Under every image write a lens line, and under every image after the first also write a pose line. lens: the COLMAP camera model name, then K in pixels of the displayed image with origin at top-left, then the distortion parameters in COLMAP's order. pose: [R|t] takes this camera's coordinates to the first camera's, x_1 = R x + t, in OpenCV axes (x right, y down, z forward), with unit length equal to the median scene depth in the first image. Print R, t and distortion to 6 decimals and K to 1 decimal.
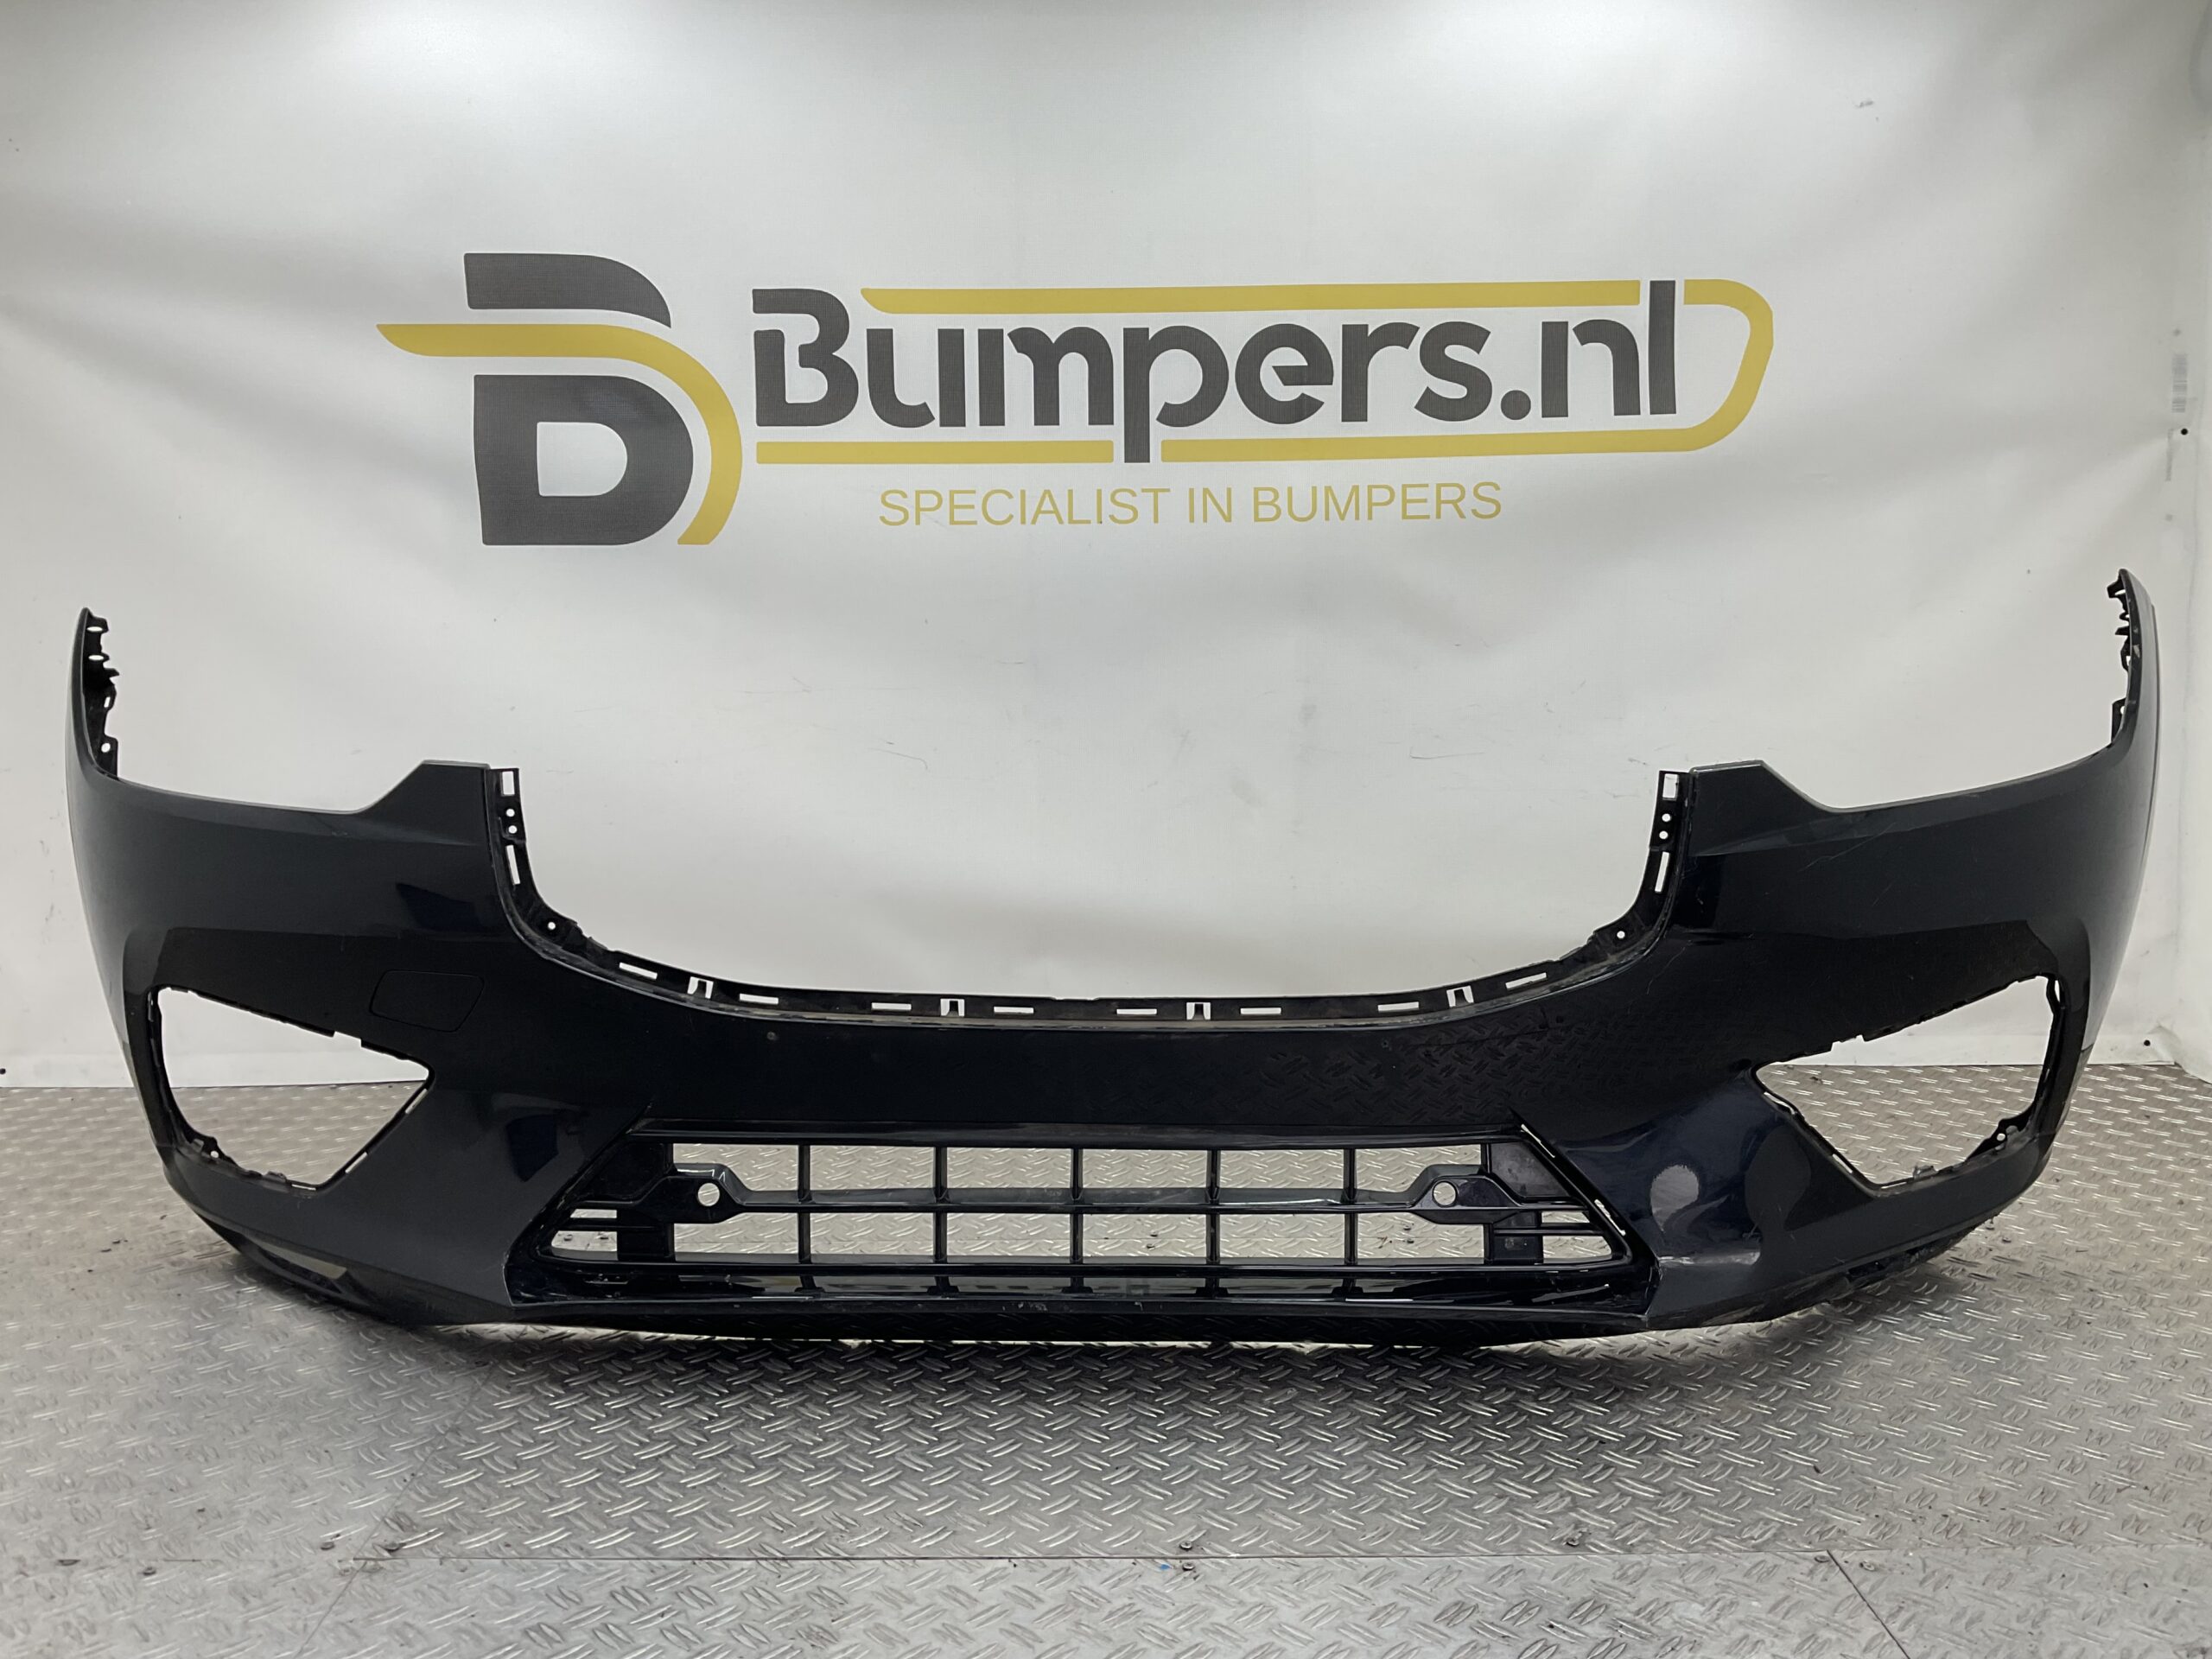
lens RADIAL K [[1827.6, 0, 1086.9], [0, 1827.6, 848.1], [0, 0, 1]] dist [0.050128, -0.092789]
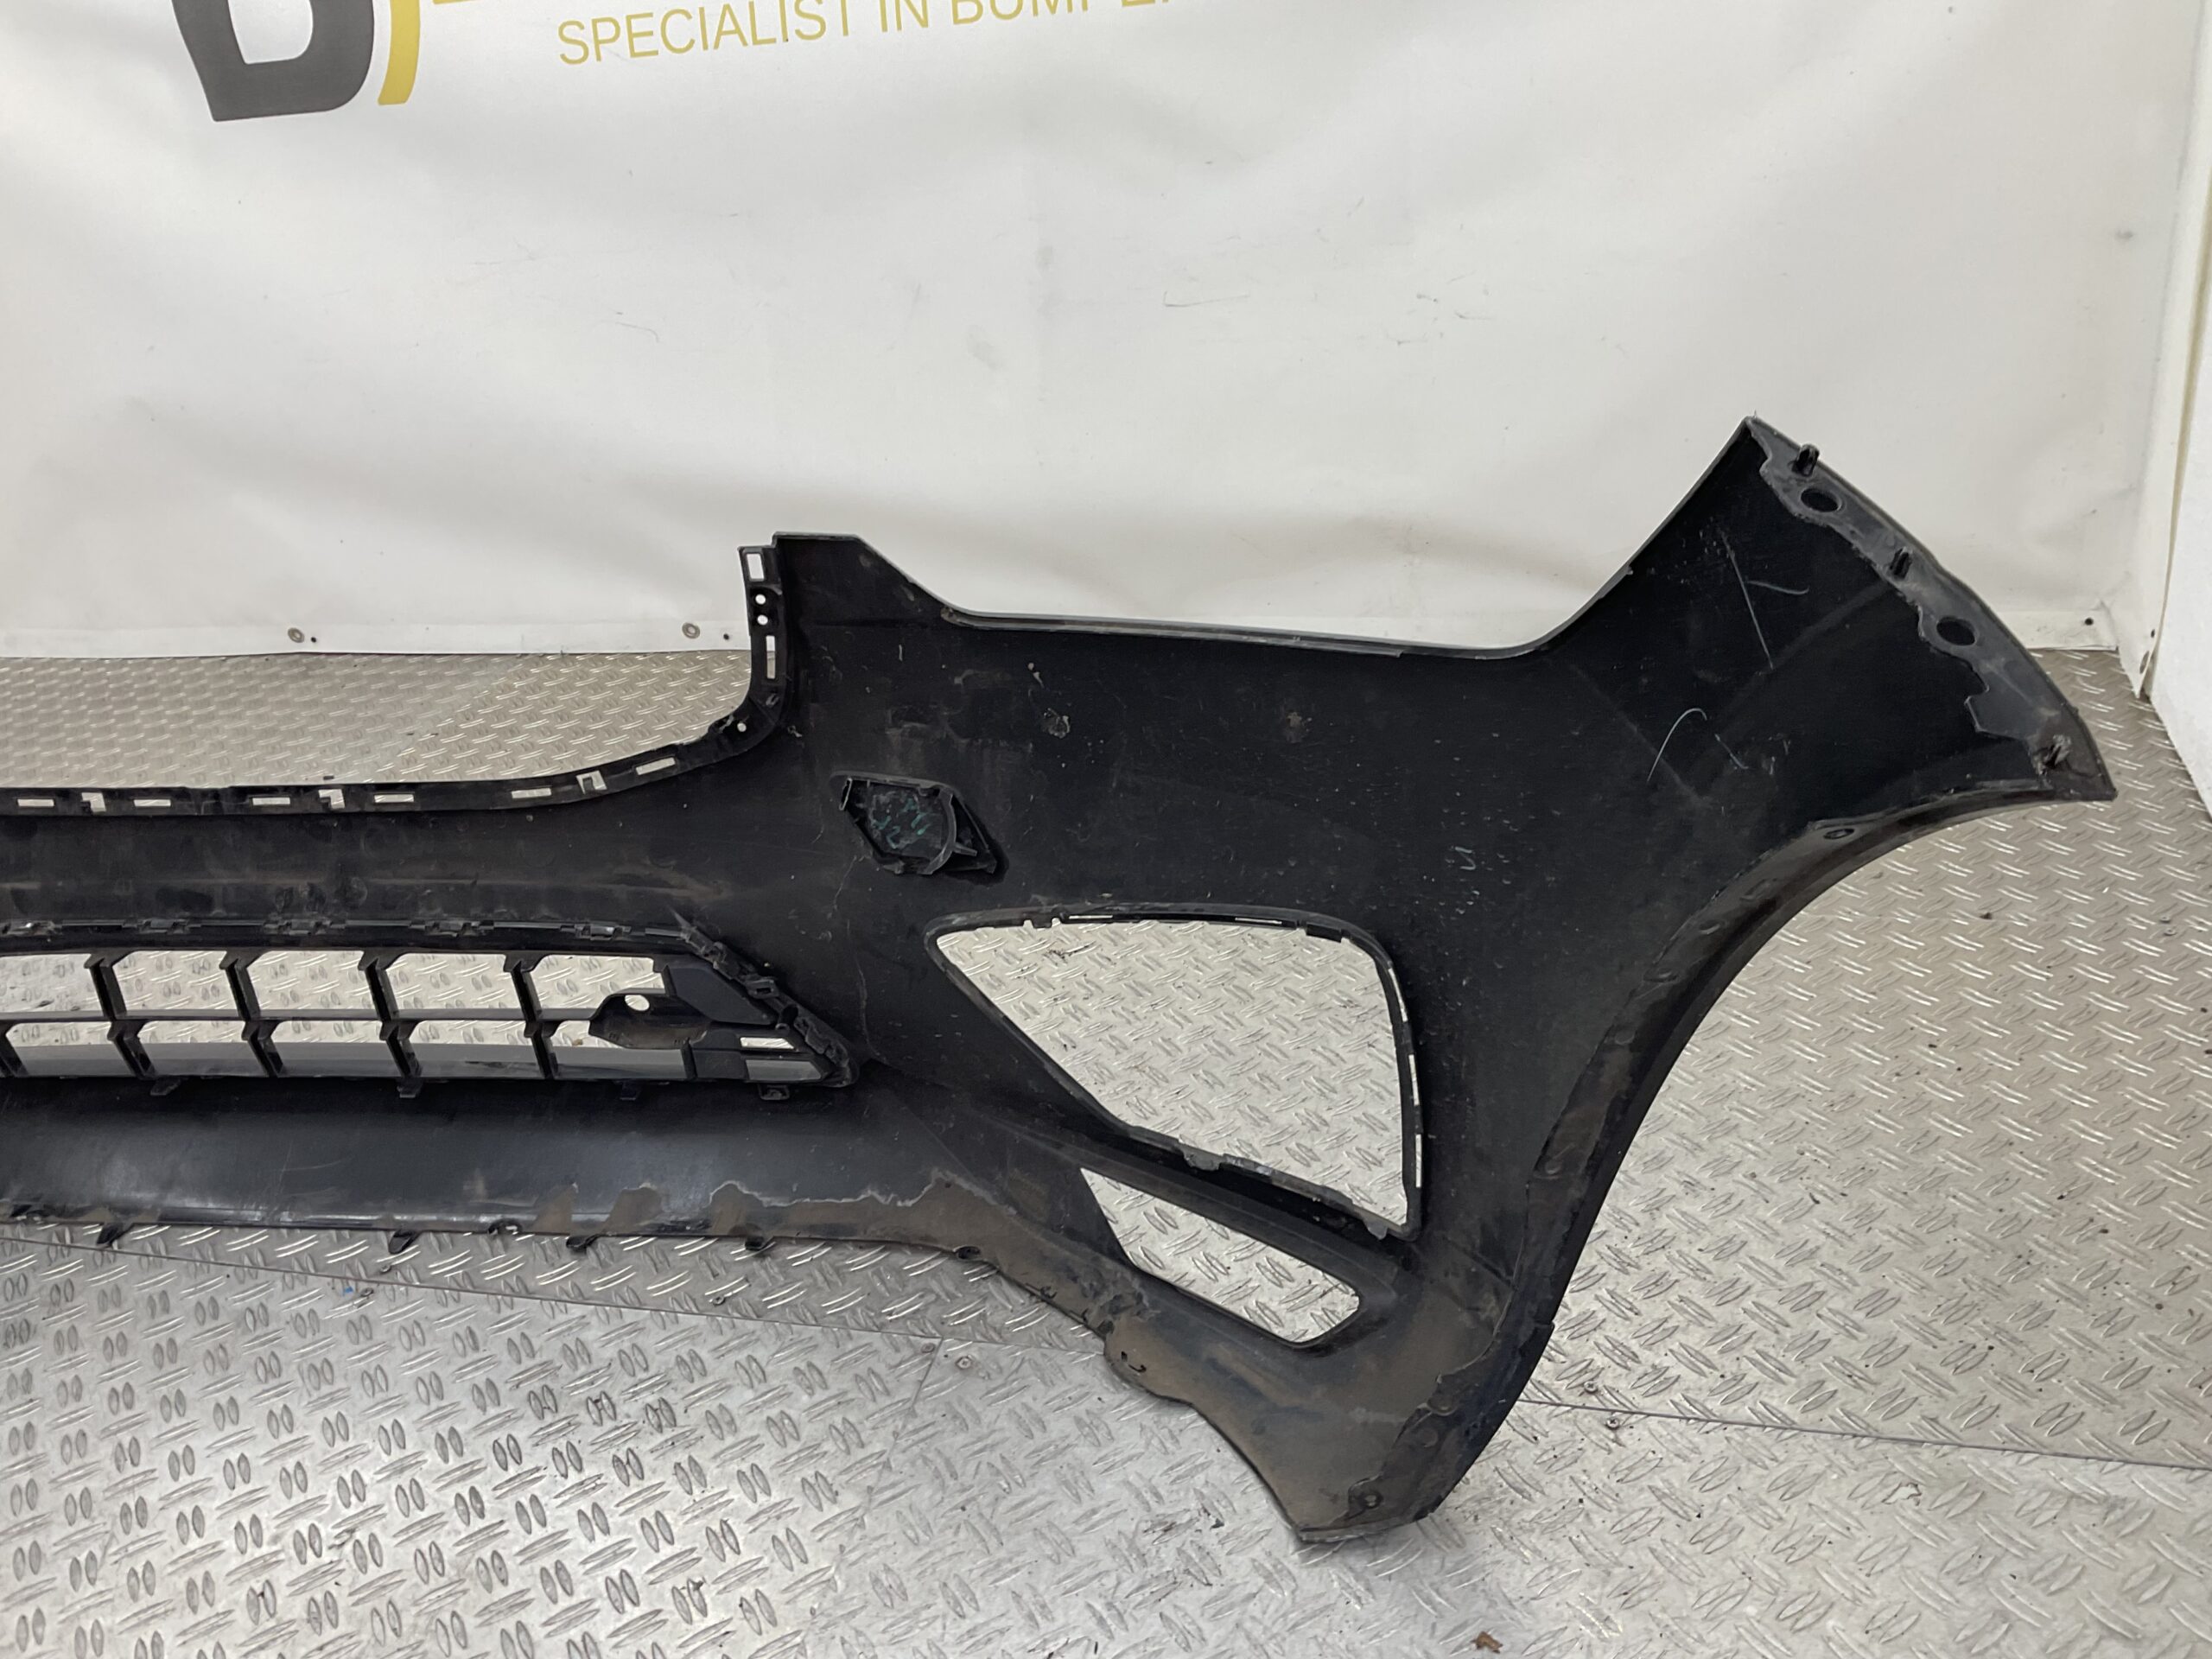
lens RADIAL K [[1827.6, 0, 1102.7], [0, 1827.6, 835.3], [0, 0, 1]] dist [0.050128, -0.092789]
pose [[0.959930, 0.037293, -0.277749, 0.406909], [0.060867, 0.939702, 0.336535, -0.108527], [0.273551, -0.339956, 0.899778, 0.130674]]
